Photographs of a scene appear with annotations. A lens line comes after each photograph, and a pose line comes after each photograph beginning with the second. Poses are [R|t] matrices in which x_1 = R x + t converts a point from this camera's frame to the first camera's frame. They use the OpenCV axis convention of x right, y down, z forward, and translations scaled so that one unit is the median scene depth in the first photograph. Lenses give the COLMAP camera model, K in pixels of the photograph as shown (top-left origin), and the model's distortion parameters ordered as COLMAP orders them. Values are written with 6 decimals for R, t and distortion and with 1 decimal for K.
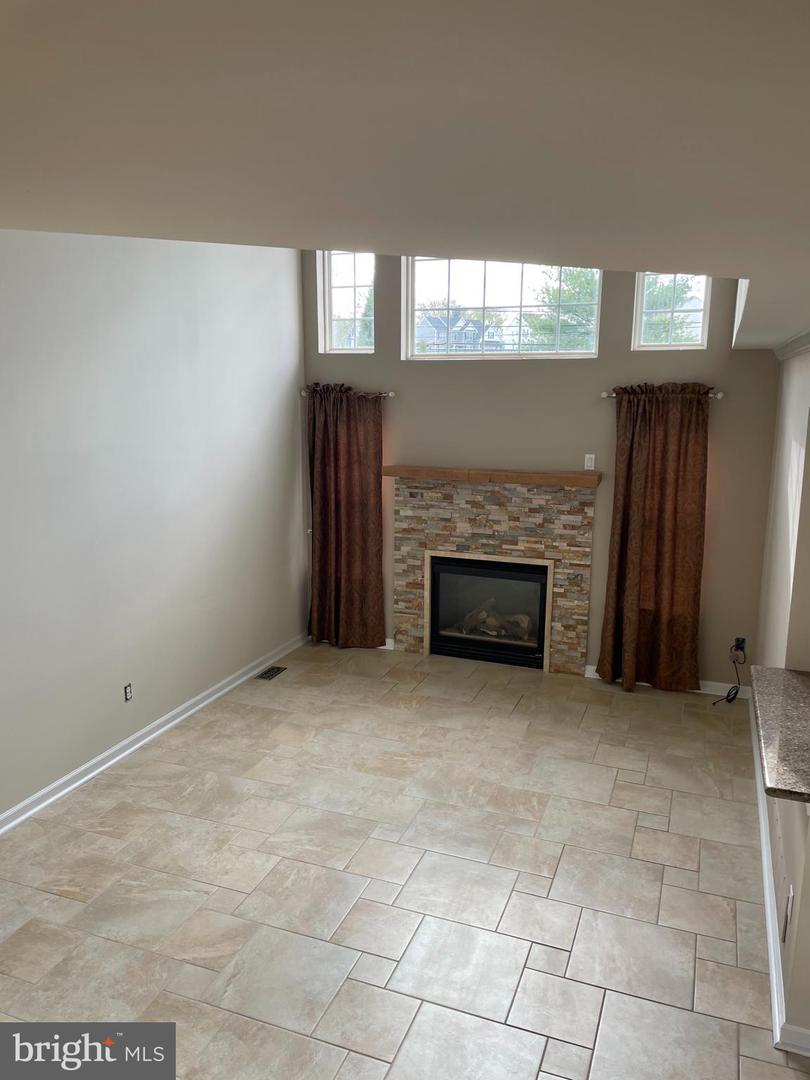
lens RADIAL K [[814.1, 0, 394.2], [0, 814.1, 535.7], [0, 0, 1]] dist [0.056943, -0.031190]
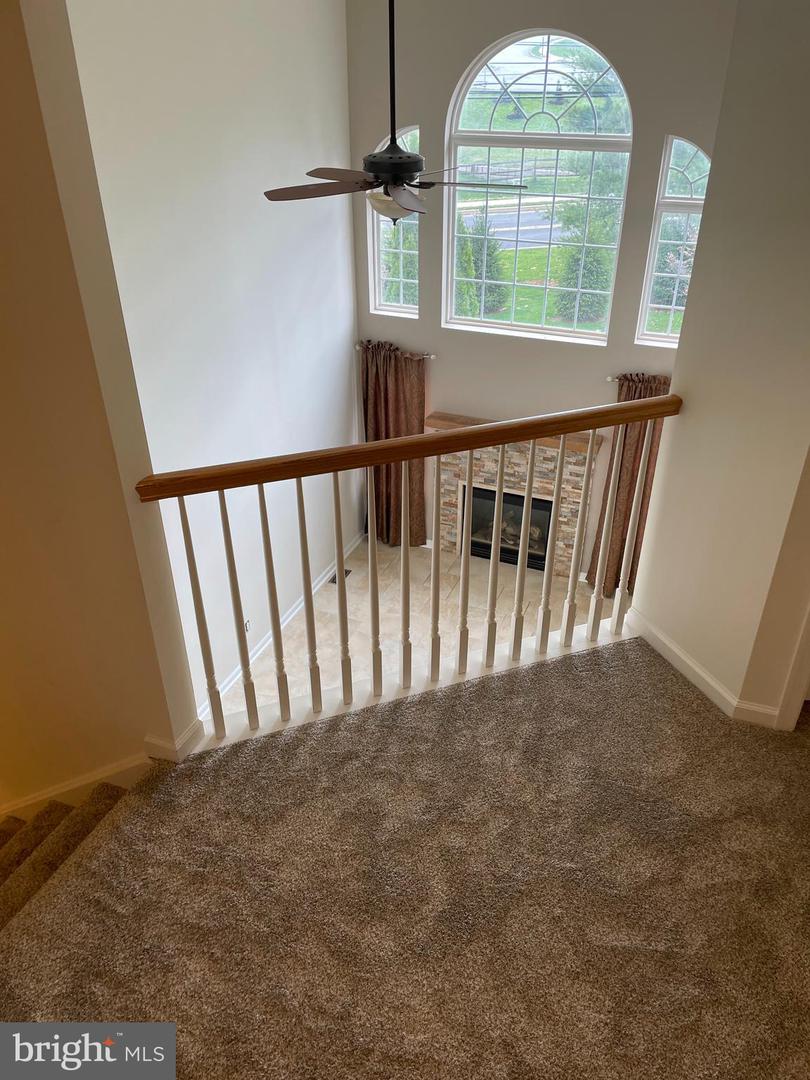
lens RADIAL K [[814.1, 0, 412.9], [0, 814.1, 545.4], [0, 0, 1]] dist [0.056943, -0.031190]
pose [[0.999915, 0.003210, -0.012613, -0.016299], [0.001380, 0.937488, 0.348015, -0.325364], [0.012942, -0.348003, 0.937404, -0.204322]]
